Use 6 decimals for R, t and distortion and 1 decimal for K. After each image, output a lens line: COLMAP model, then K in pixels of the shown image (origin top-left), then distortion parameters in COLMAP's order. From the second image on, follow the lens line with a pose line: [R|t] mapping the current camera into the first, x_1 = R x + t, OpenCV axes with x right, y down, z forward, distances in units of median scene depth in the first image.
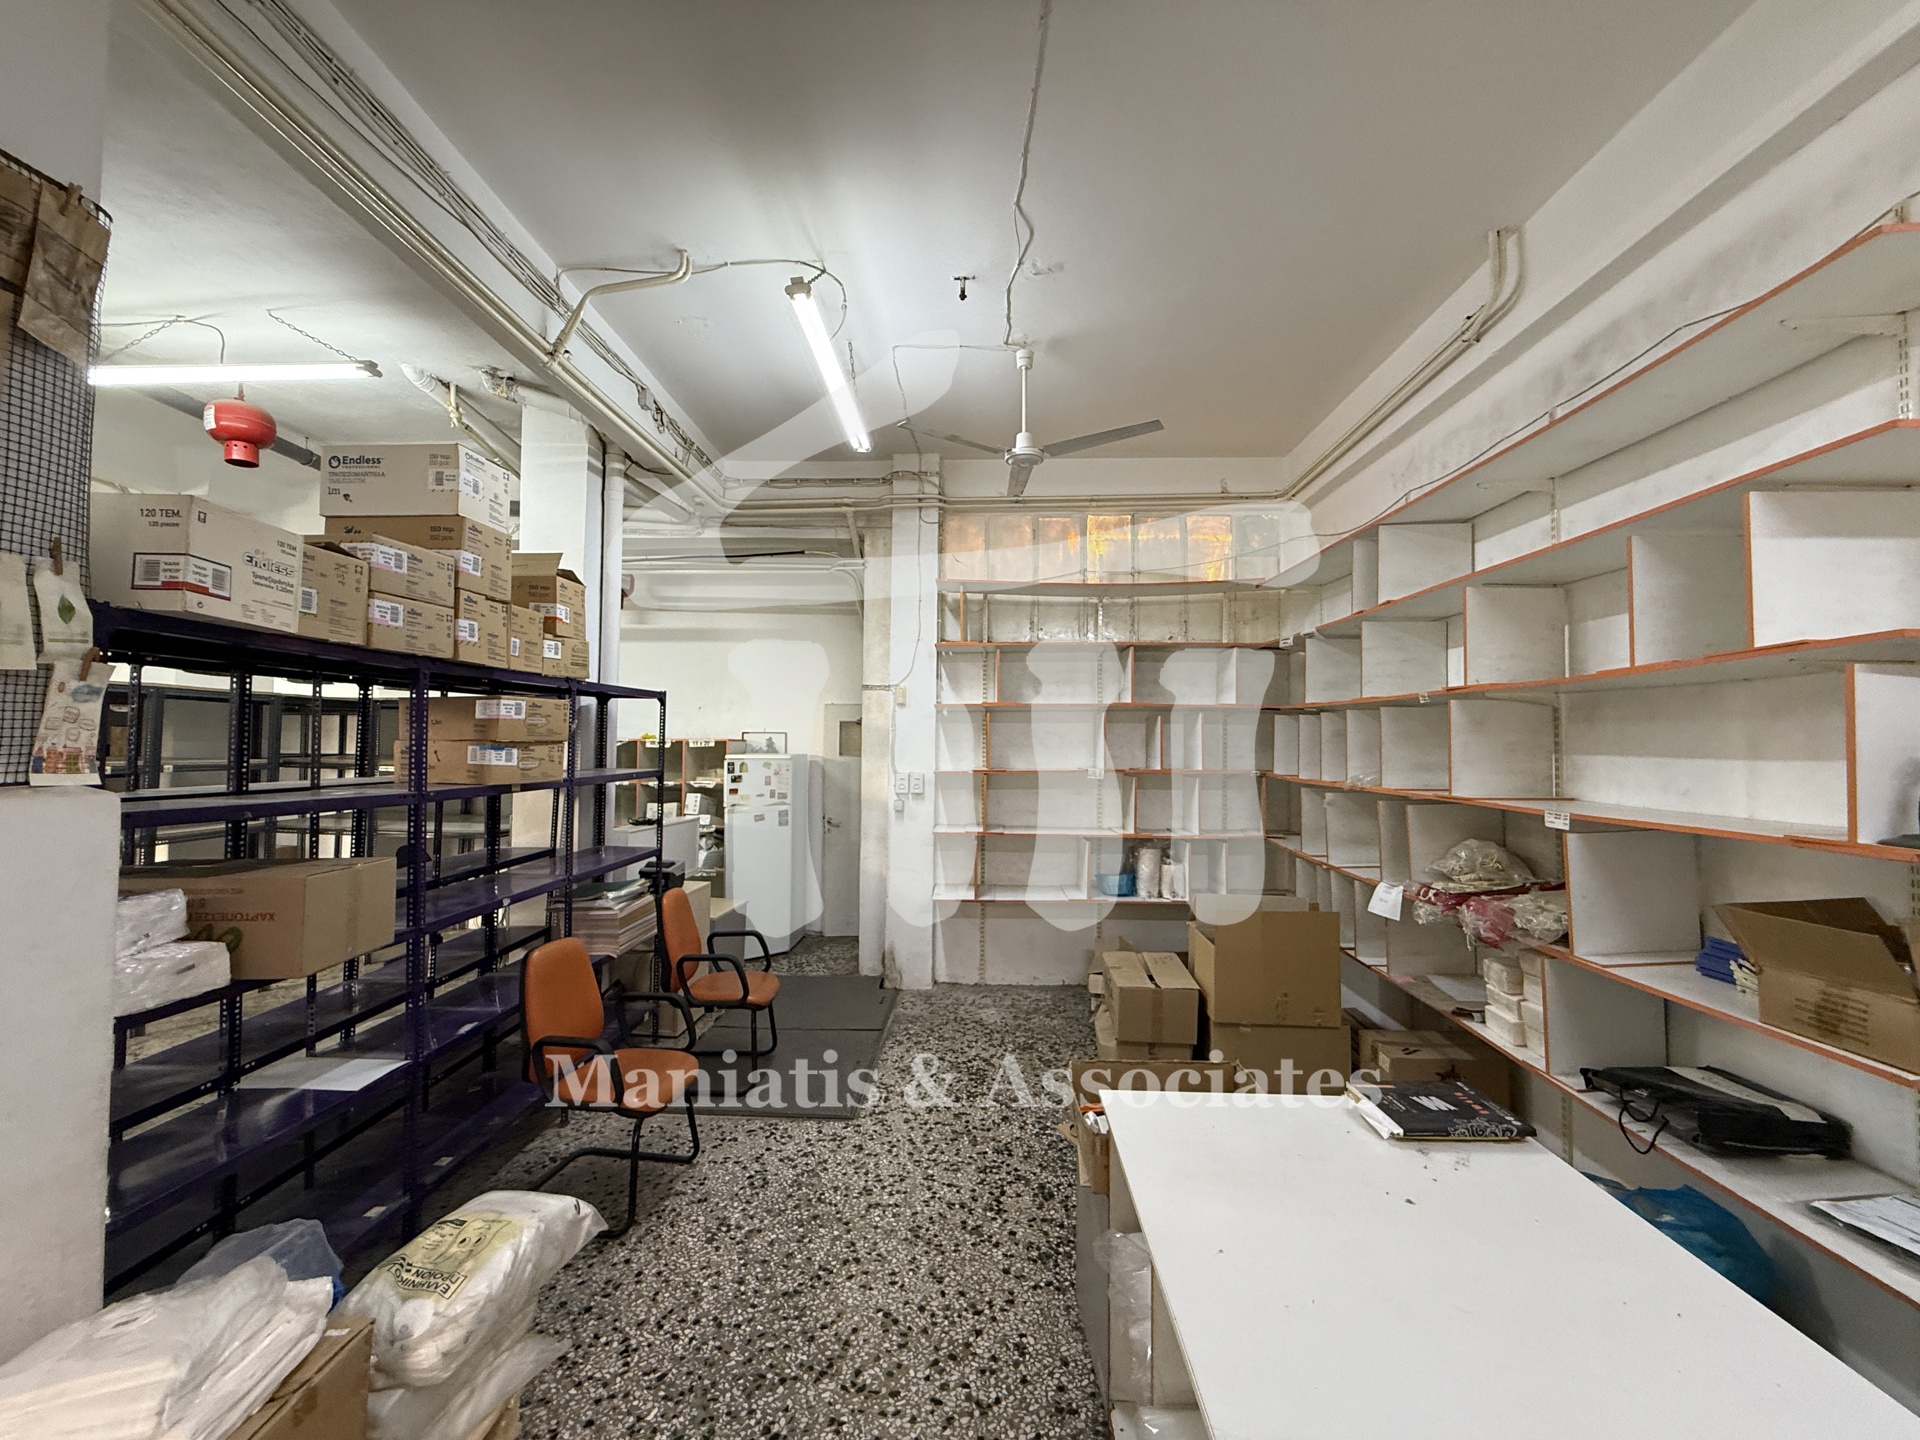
lens RADIAL K [[764.6, 0, 955.2], [0, 764.6, 719.7], [0, 0, 1]] dist [-0.000035, -0.000106]
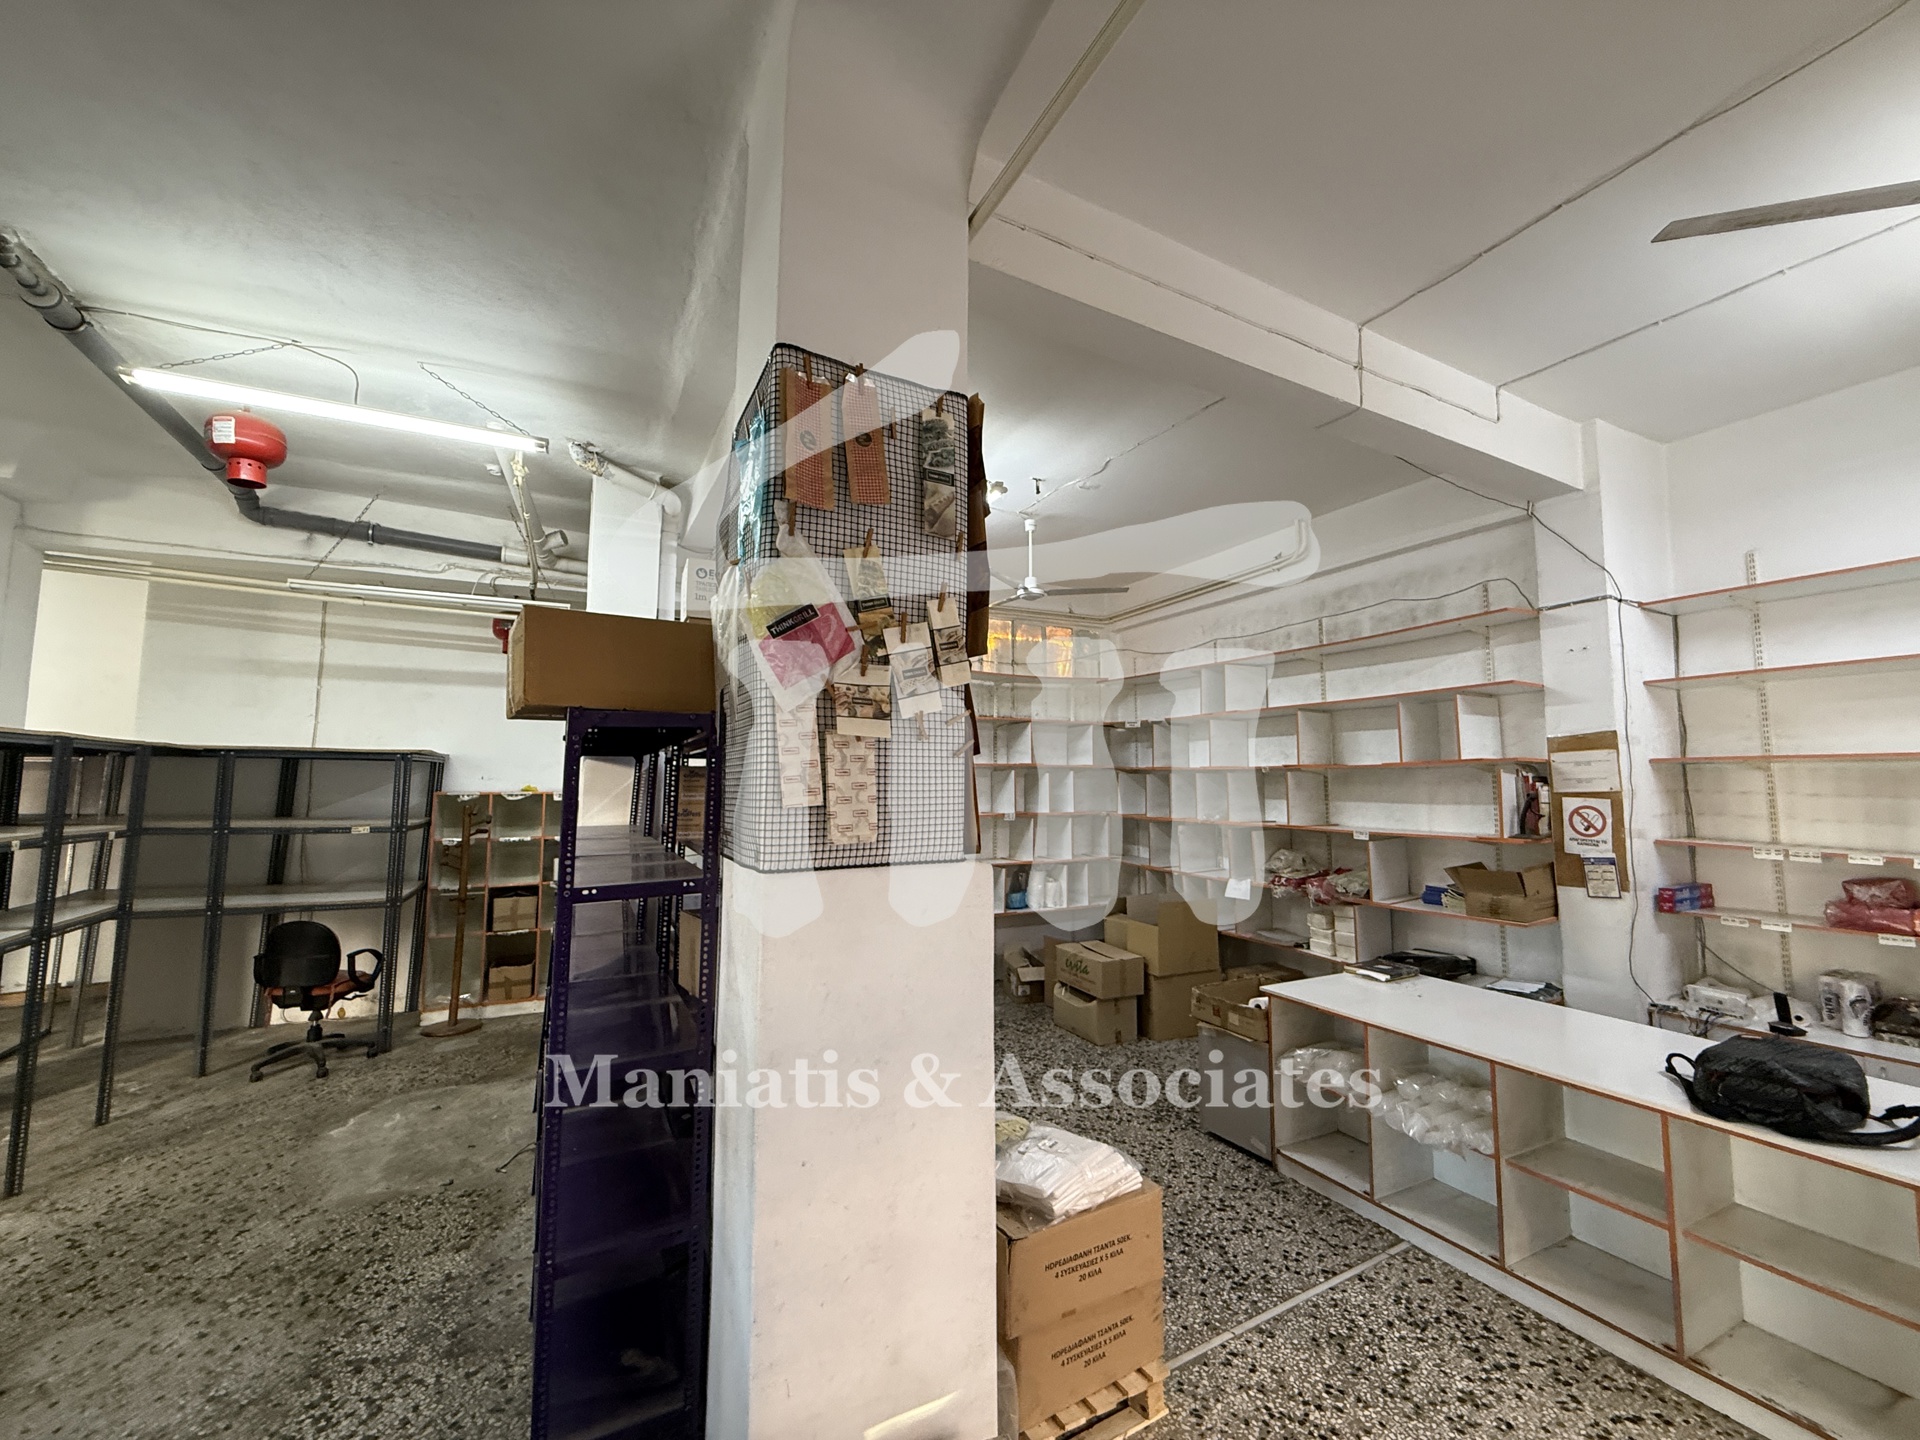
lens RADIAL K [[764.6, 0, 955.2], [0, 764.6, 719.7], [0, 0, 1]] dist [-0.000035, -0.000106]
pose [[0.873751, 0.036369, 0.485013, -0.863817], [-0.011775, 0.998490, -0.053659, -0.039905], [-0.486232, 0.041173, 0.872859, -0.191017]]
